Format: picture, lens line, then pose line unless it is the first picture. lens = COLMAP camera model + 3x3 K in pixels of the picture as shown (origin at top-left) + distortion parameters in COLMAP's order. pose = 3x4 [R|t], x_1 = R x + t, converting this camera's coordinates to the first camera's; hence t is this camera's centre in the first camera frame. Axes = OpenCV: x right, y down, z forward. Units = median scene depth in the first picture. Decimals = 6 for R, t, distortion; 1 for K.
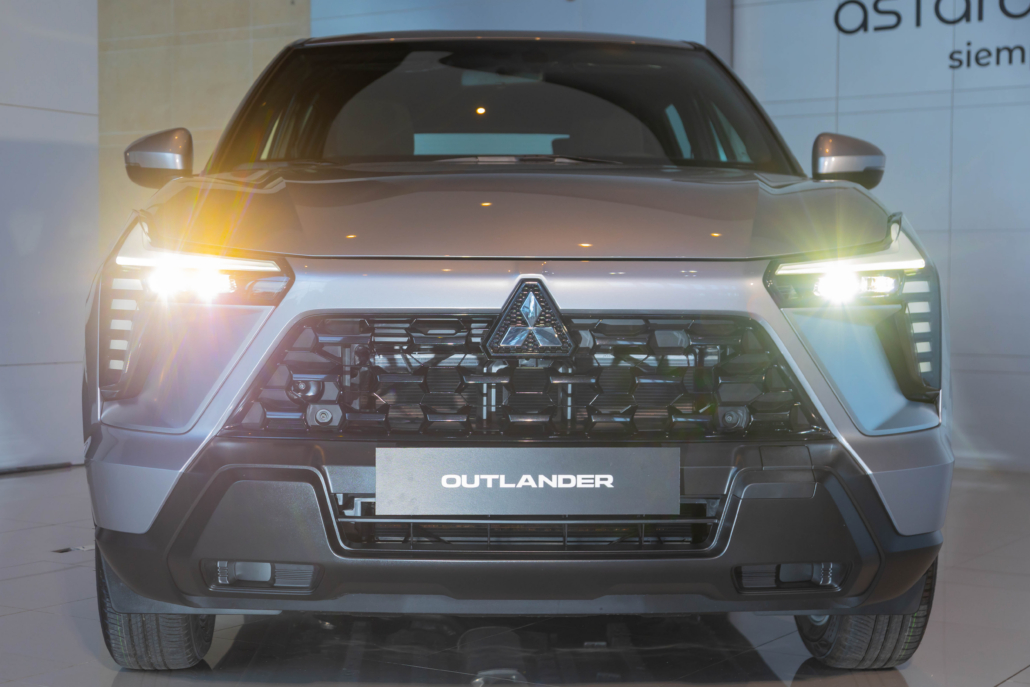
lens RADIAL K [[1714.1, 0, 515.0], [0, 1714.1, 343.5], [0, 0, 1]] dist [0.007204, 0.075930]
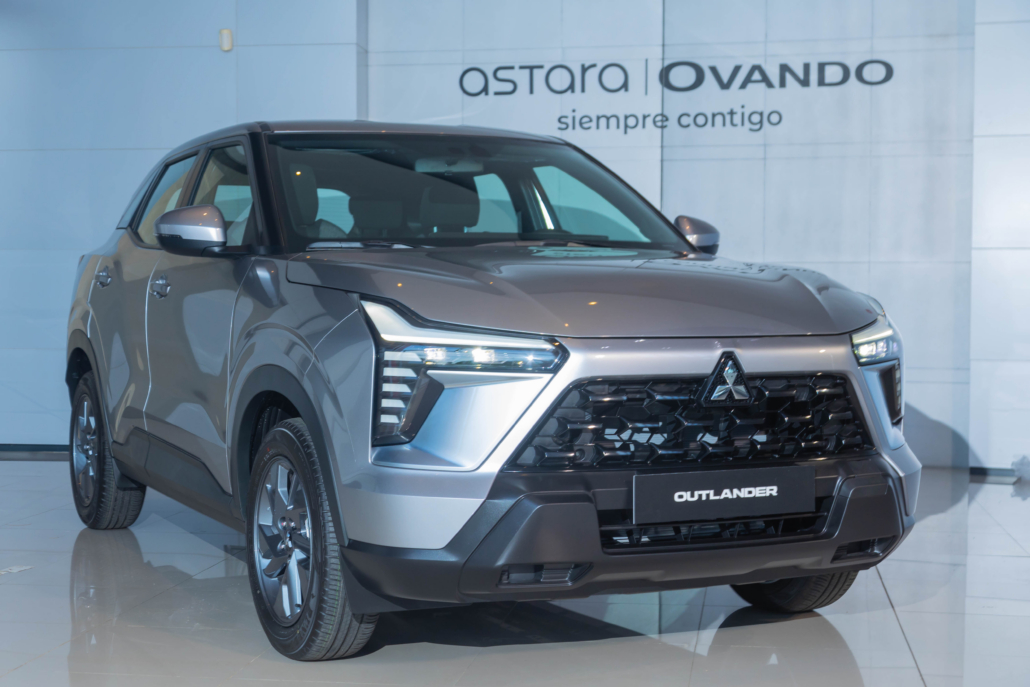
lens RADIAL K [[1646.7, 0, 515.0], [0, 1646.7, 343.5], [0, 0, 1]] dist [0.027453, 0.023721]
pose [[0.917948, -0.017261, 0.396325, -0.679929], [0.014121, 0.999842, 0.010840, -0.060427], [-0.396449, -0.004353, 0.918046, -0.180278]]
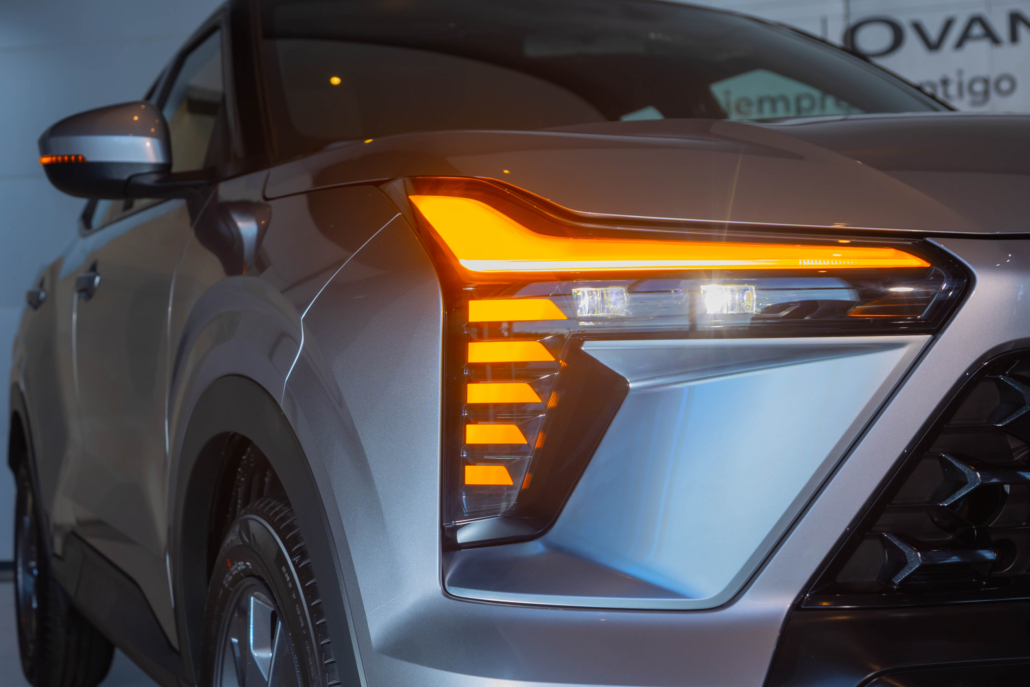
lens RADIAL K [[1646.7, 0, 515.0], [0, 1646.7, 343.5], [0, 0, 1]] dist [0.027453, 0.023721]
pose [[0.940783, -0.028119, 0.337843, -0.409545], [0.048292, 0.997507, -0.051452, -0.000517], [-0.335554, 0.064720, 0.939795, 0.596450]]
